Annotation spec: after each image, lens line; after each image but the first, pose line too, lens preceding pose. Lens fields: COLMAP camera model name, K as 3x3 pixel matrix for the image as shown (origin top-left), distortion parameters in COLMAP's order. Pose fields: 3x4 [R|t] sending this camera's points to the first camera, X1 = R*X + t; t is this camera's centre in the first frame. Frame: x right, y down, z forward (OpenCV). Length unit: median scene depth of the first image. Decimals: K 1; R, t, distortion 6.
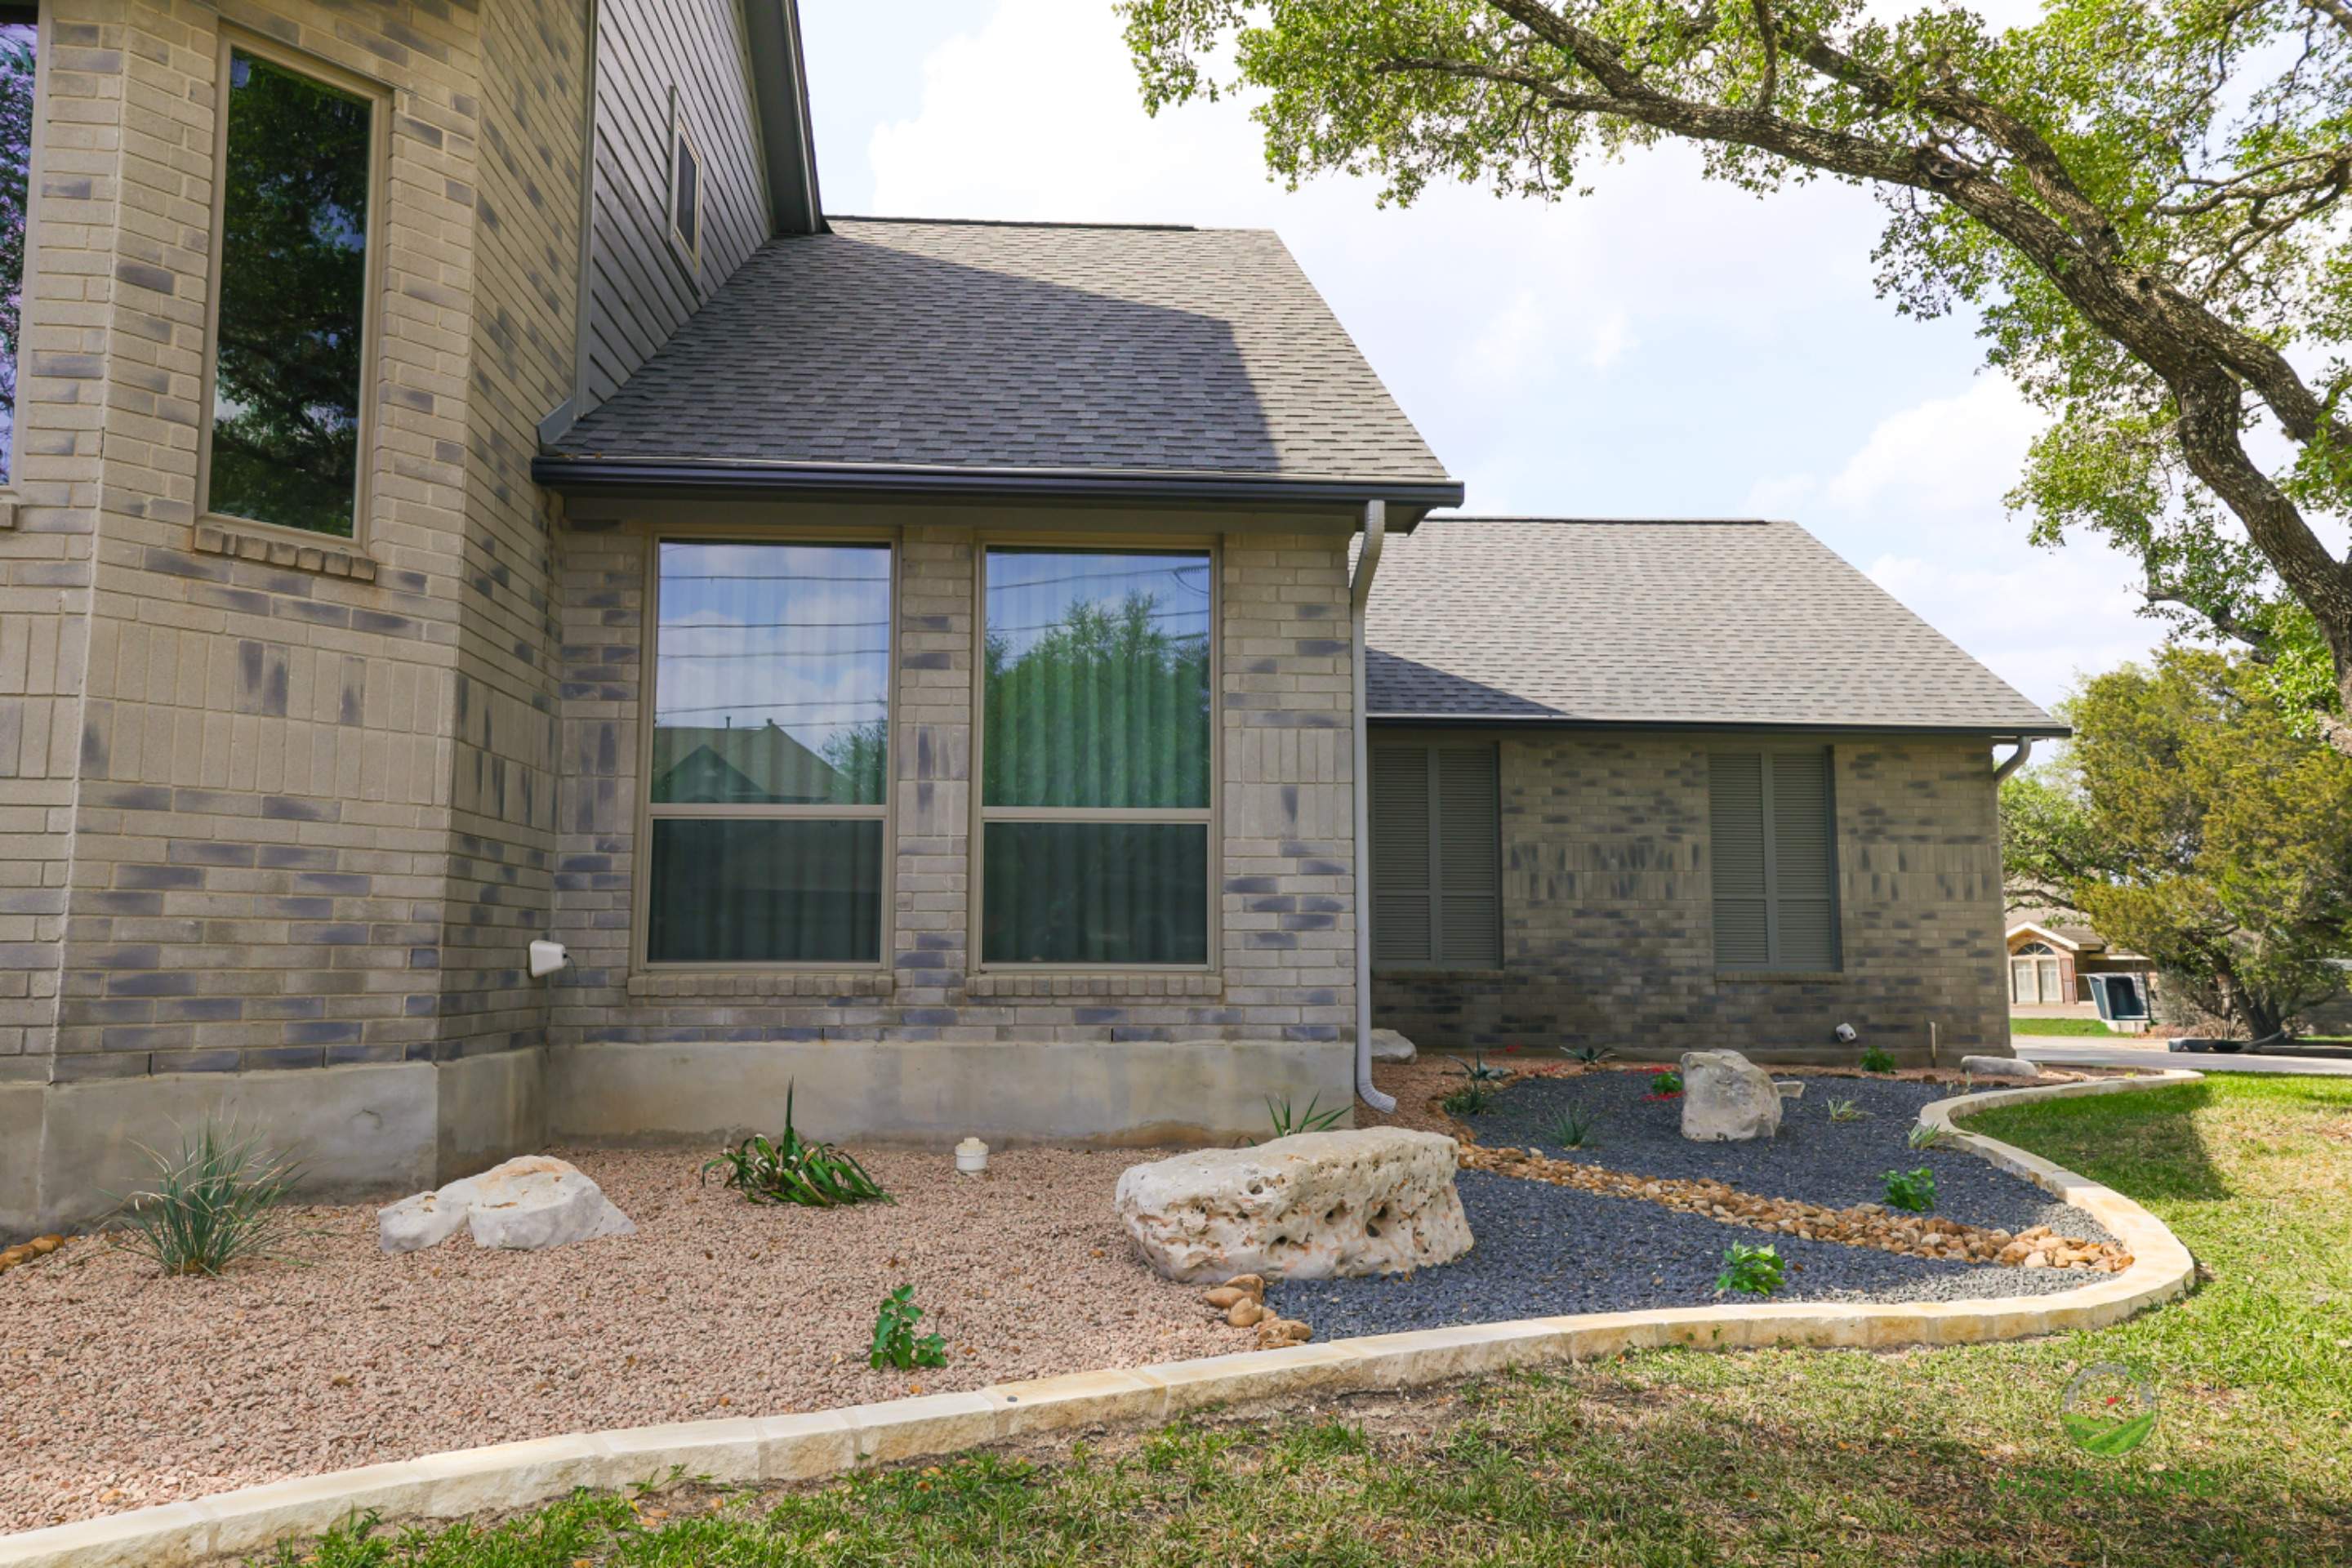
lens RADIAL K [[1594.2, 0, 1172.1], [0, 1594.2, 796.5], [0, 0, 1]] dist [0.039261, 0.005939]
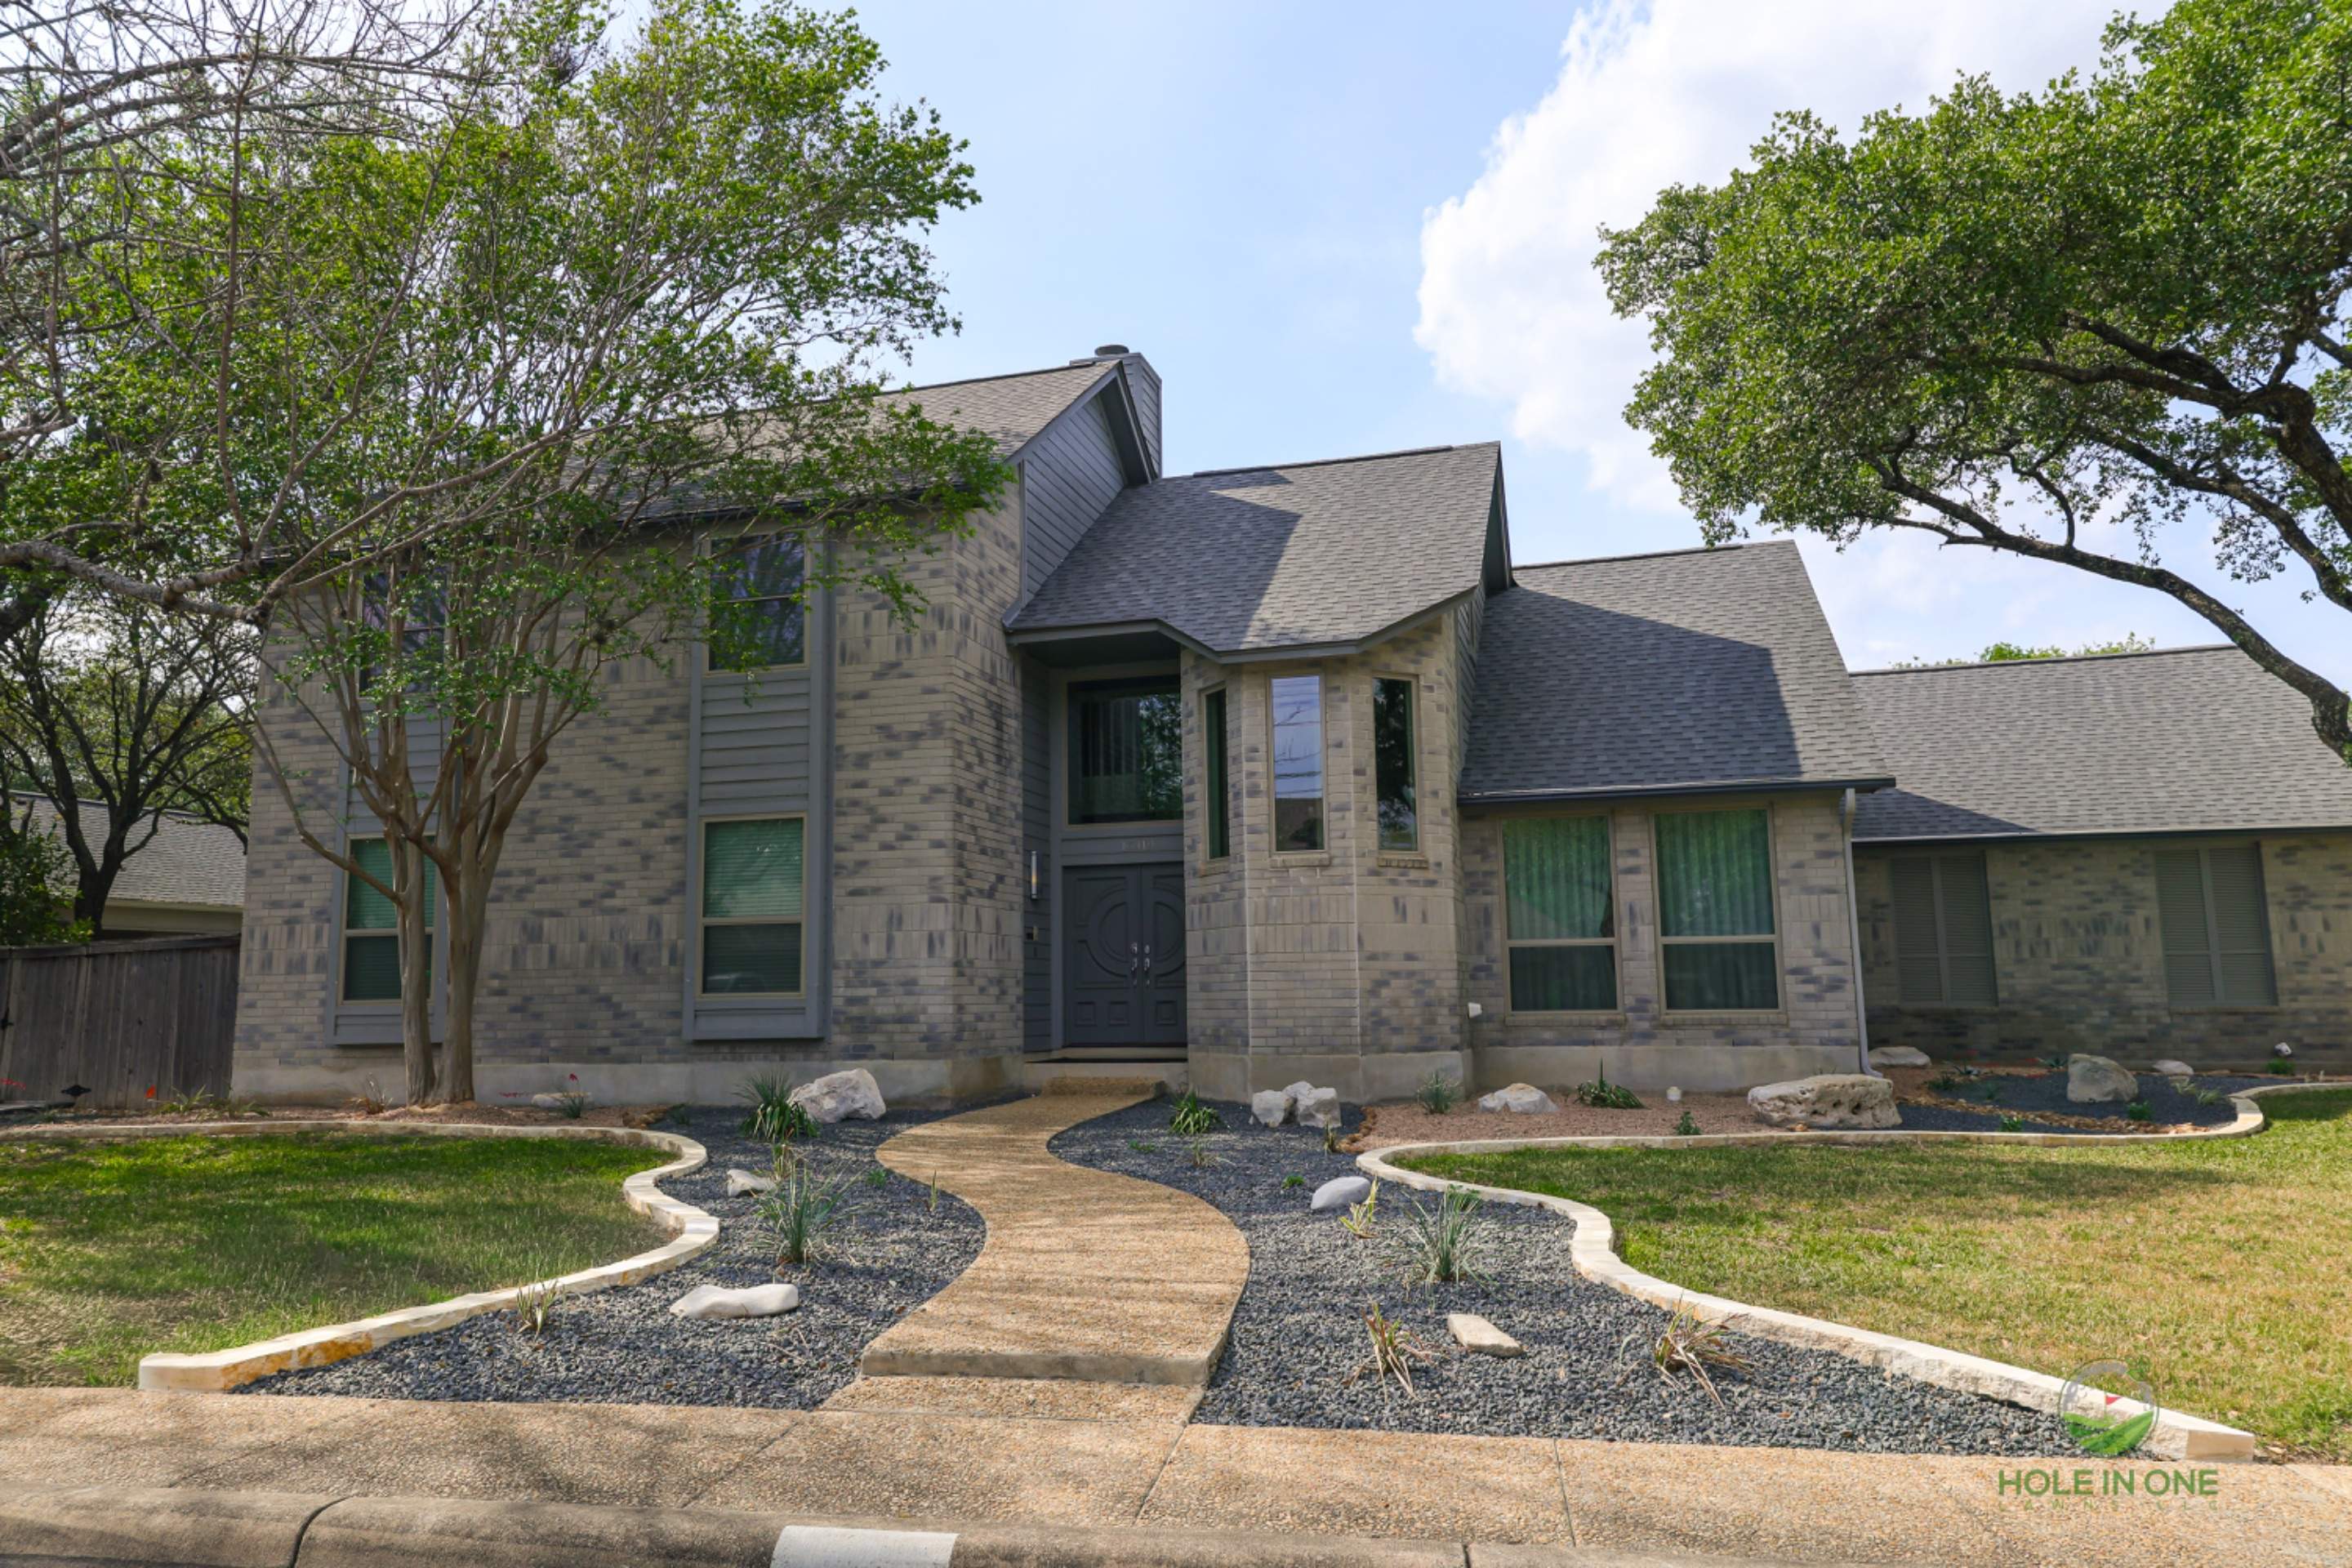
lens RADIAL K [[1576.0, 0, 1173.2], [0, 1576.0, 793.1], [0, 0, 1]] dist [0.039742, 0.007129]
pose [[0.942245, -0.060763, -0.329365, -0.012423], [0.051926, 0.998017, -0.035569, -0.075366], [0.330874, 0.016412, 0.943532, -0.639698]]
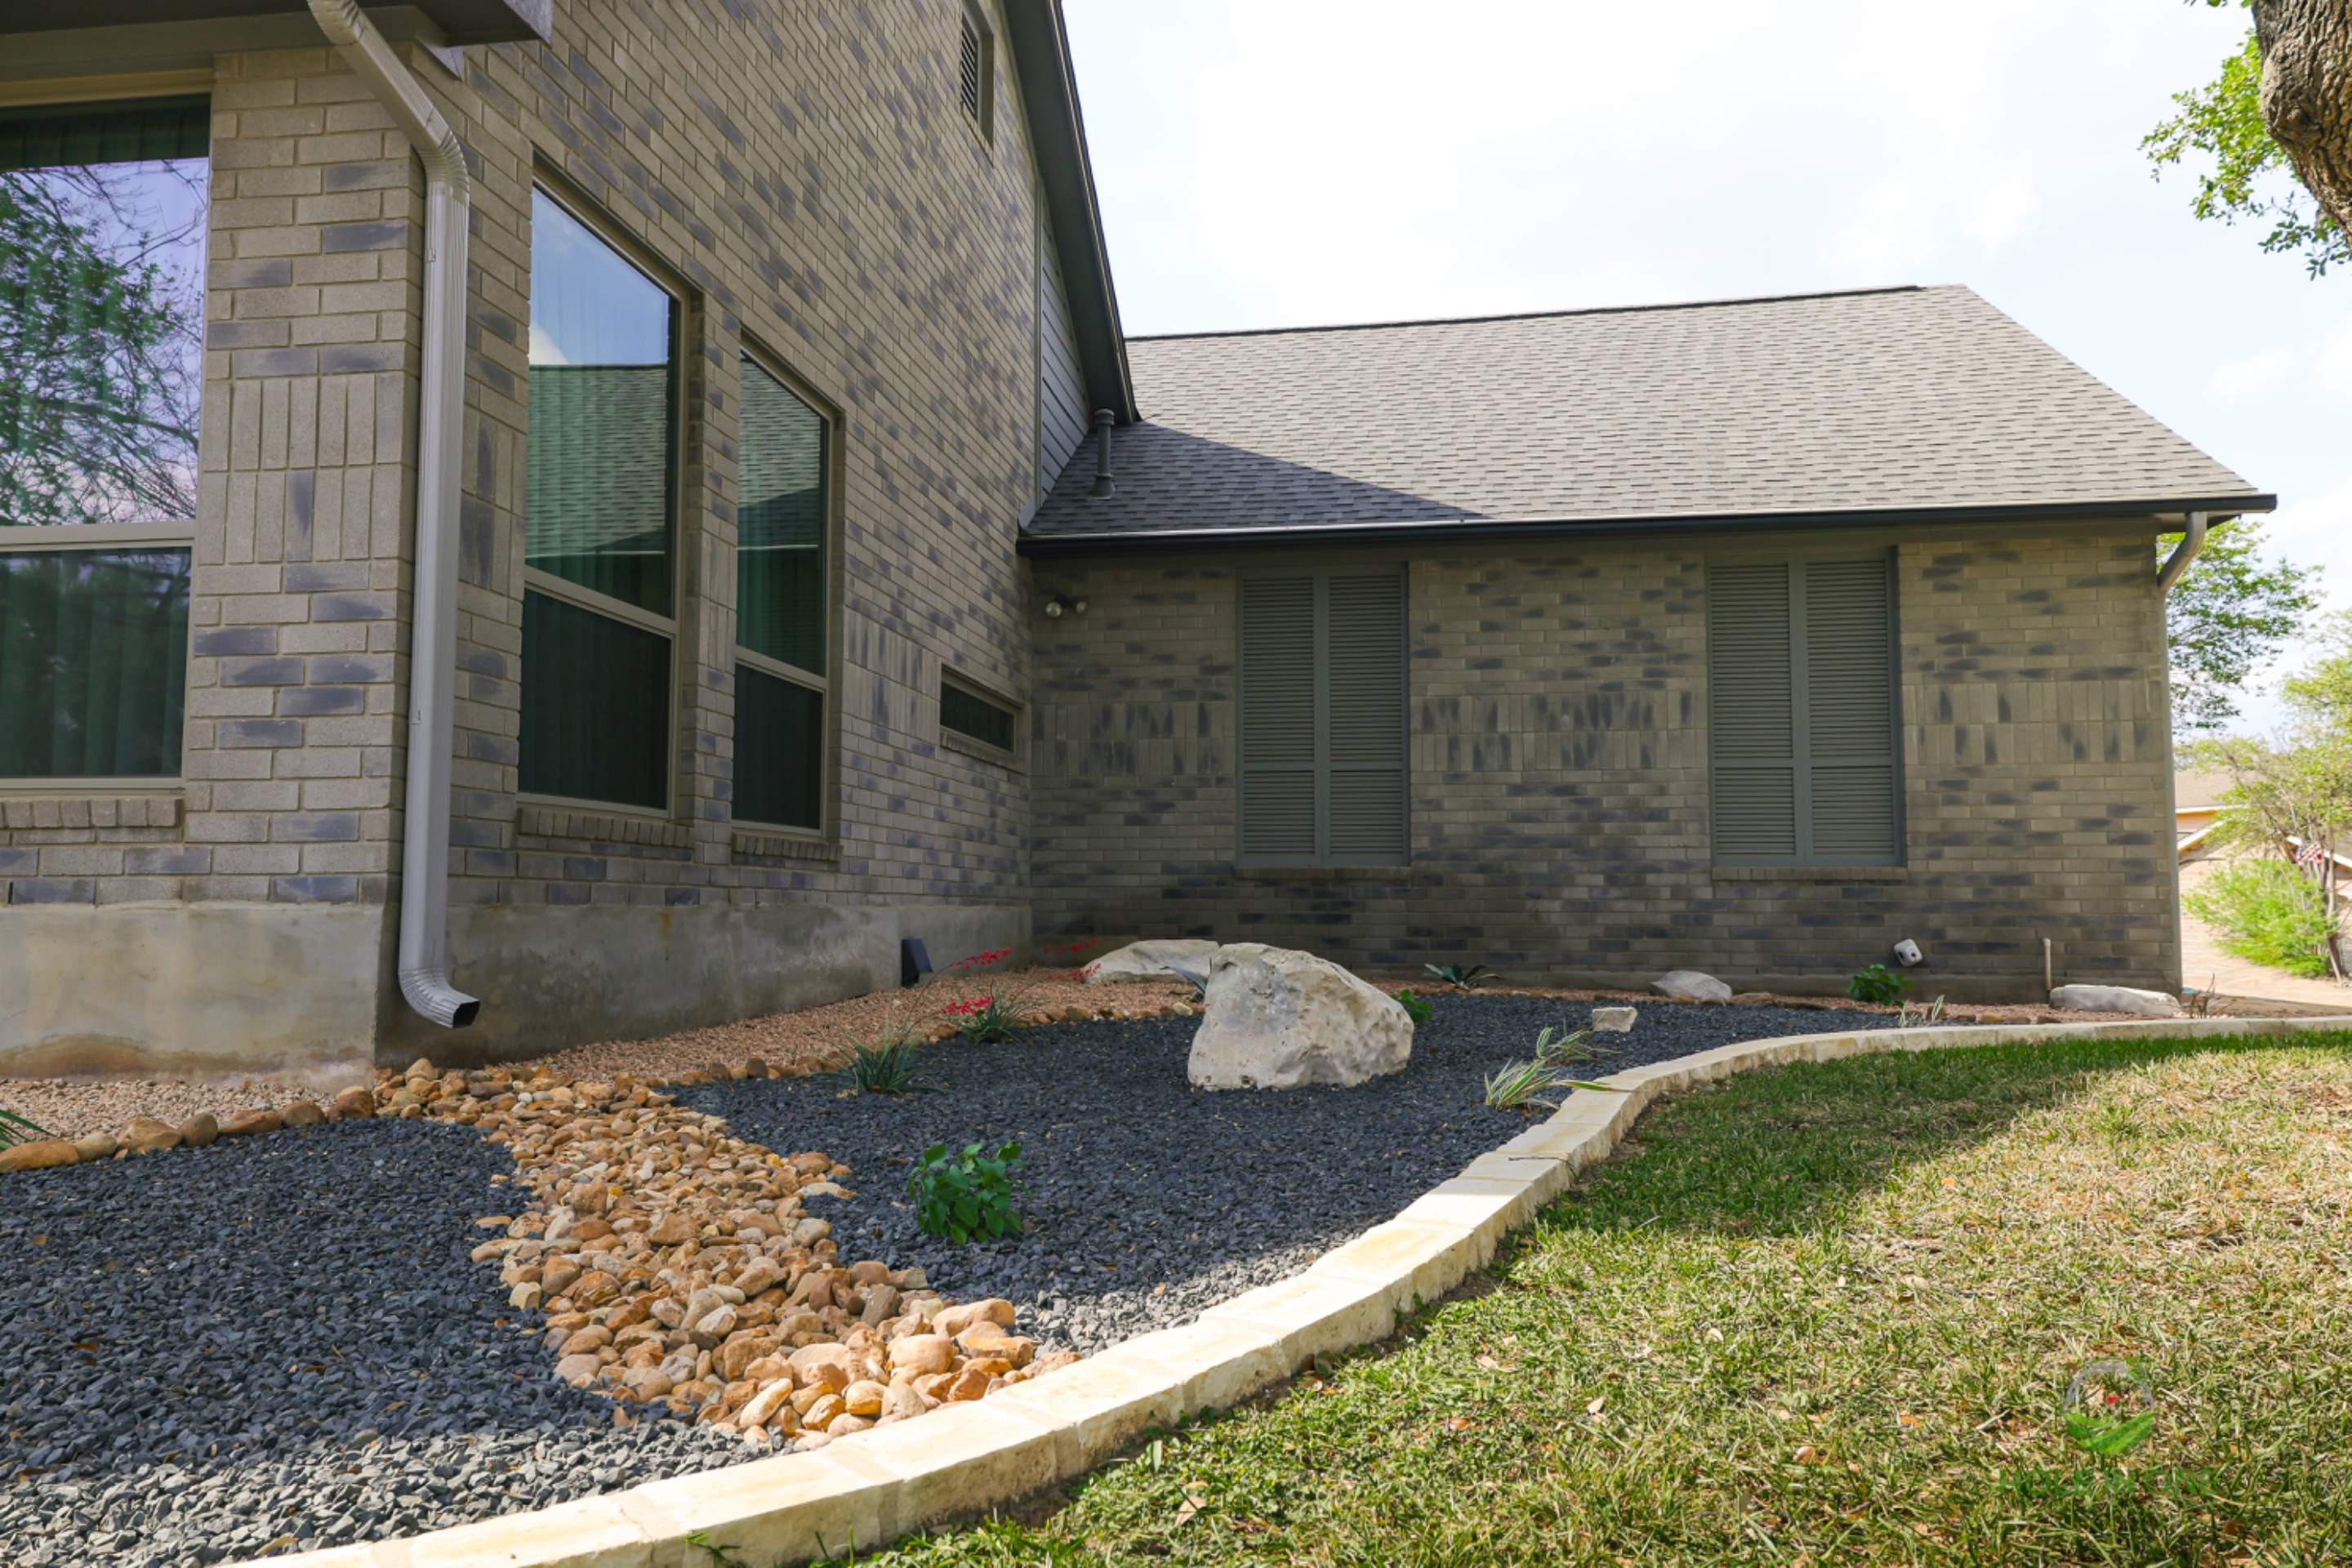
lens RADIAL K [[1576.0, 0, 1173.2], [0, 1576.0, 793.1], [0, 0, 1]] dist [0.039742, 0.007129]
pose [[0.973492, -0.016049, -0.228156, 0.269988], [0.022173, 0.999459, 0.024304, 0.054102], [0.227642, -0.028719, 0.973321, 0.257231]]
